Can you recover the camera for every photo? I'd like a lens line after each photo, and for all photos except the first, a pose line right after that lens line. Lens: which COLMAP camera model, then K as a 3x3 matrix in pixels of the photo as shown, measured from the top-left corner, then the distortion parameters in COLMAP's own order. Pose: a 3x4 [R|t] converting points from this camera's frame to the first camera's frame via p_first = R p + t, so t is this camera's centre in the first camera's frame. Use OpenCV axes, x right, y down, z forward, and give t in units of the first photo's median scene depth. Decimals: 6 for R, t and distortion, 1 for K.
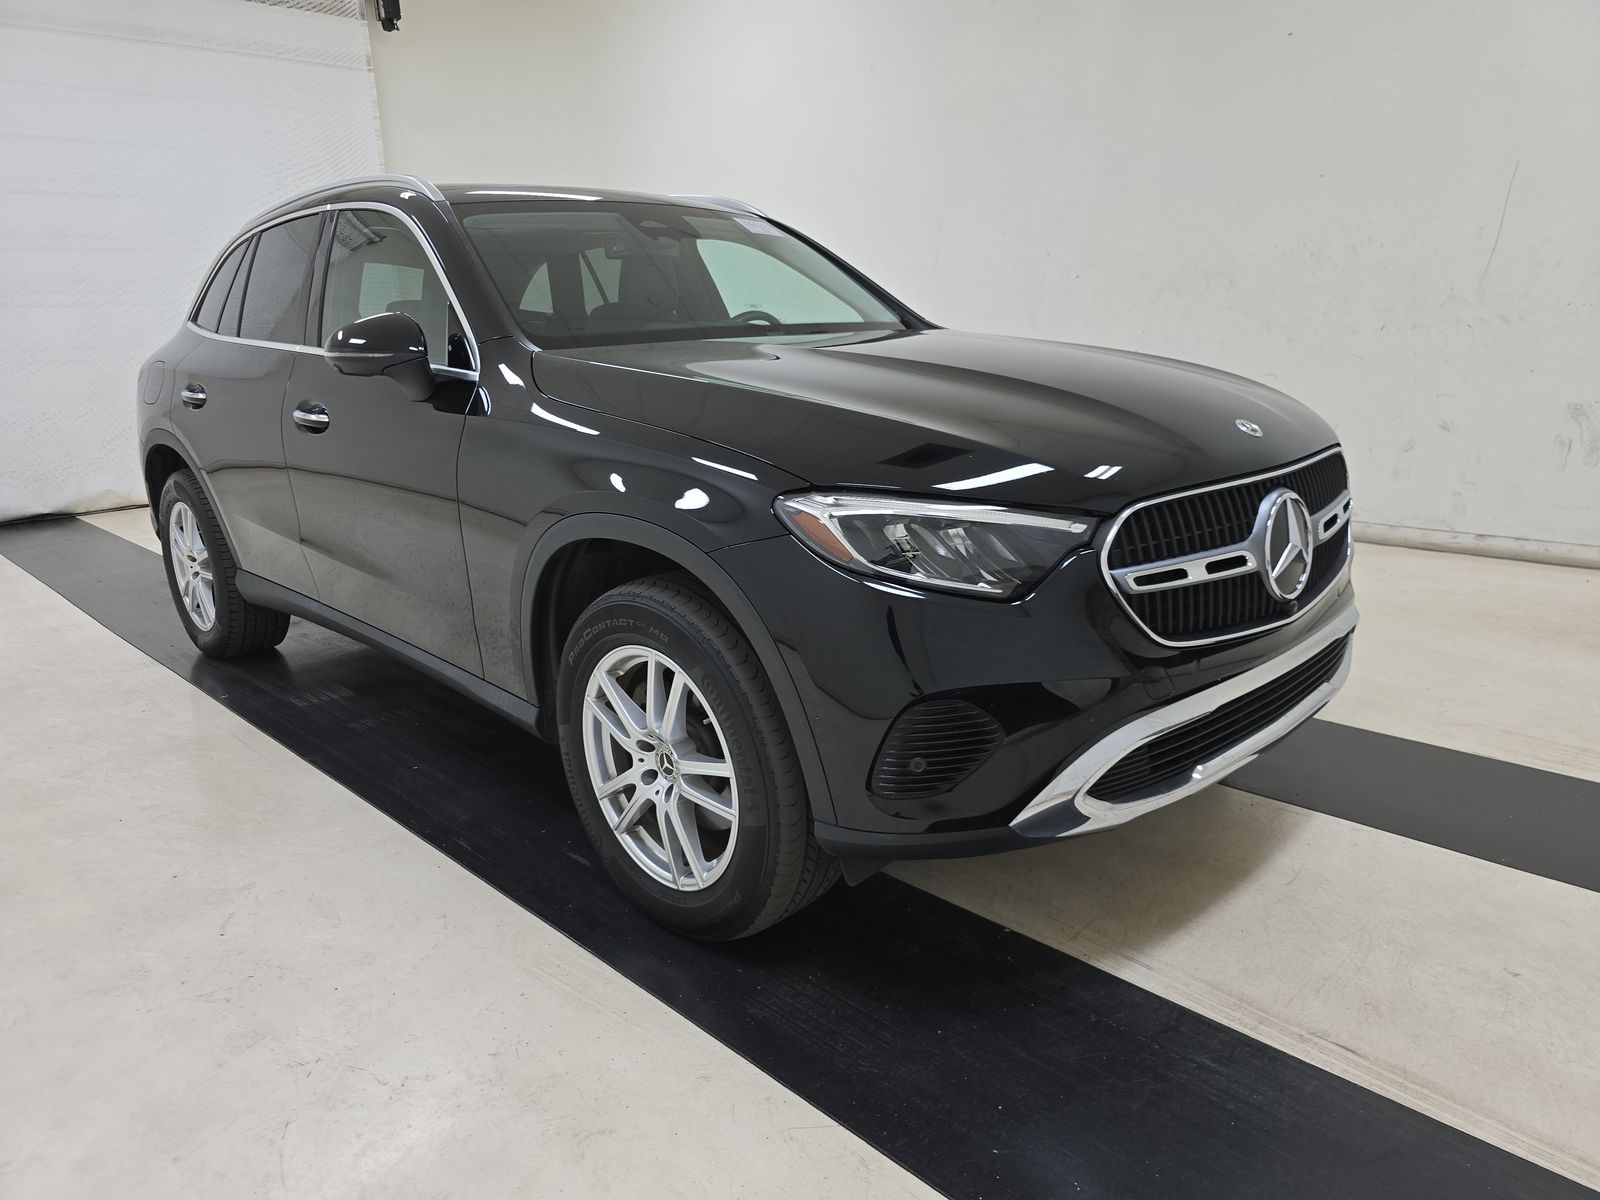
lens RADIAL K [[1079.6, 0, 809.9], [0, 1079.6, 600.0], [0, 0, 1]] dist [0.023133, -0.033448]
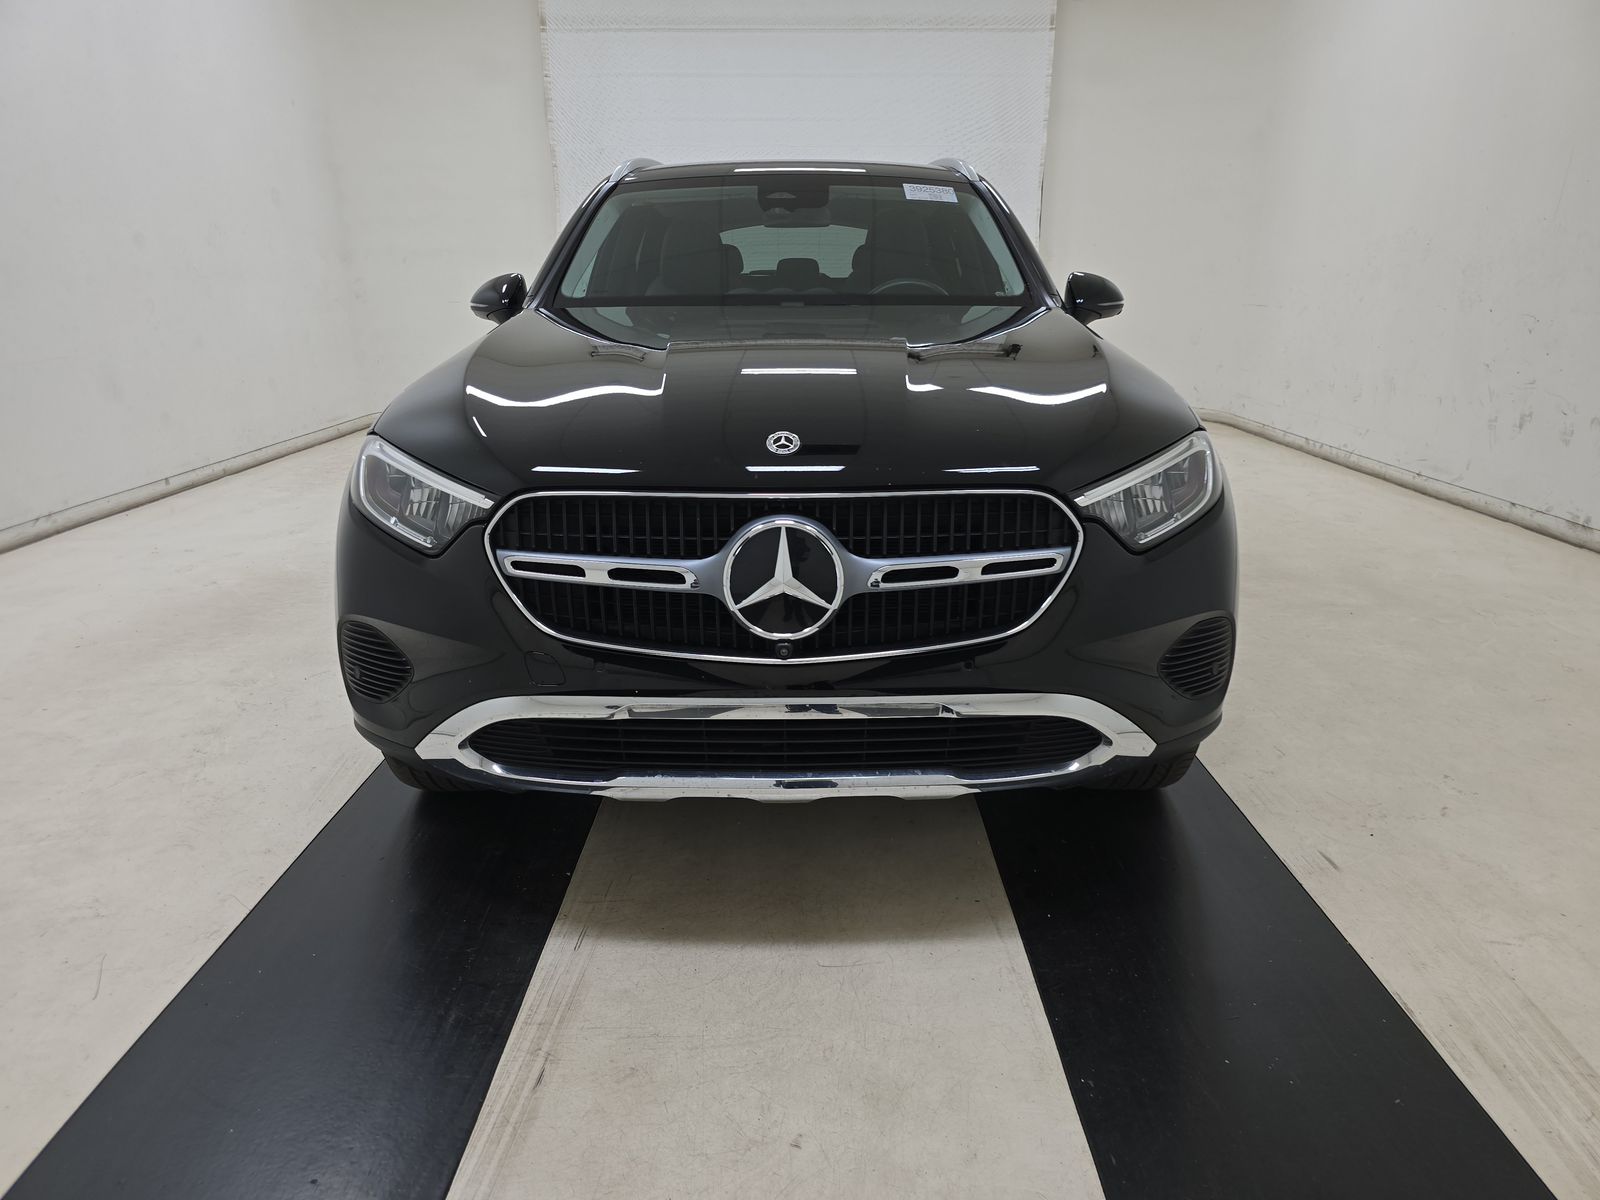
lens RADIAL K [[1079.6, 0, 814.3], [0, 1079.6, 596.3], [0, 0, 1]] dist [0.023133, -0.033448]
pose [[0.715463, 0.224784, -0.661502, 1.171878], [-0.193604, 0.973537, 0.121420, -0.165953], [0.671290, 0.041198, 0.740049, 0.412315]]
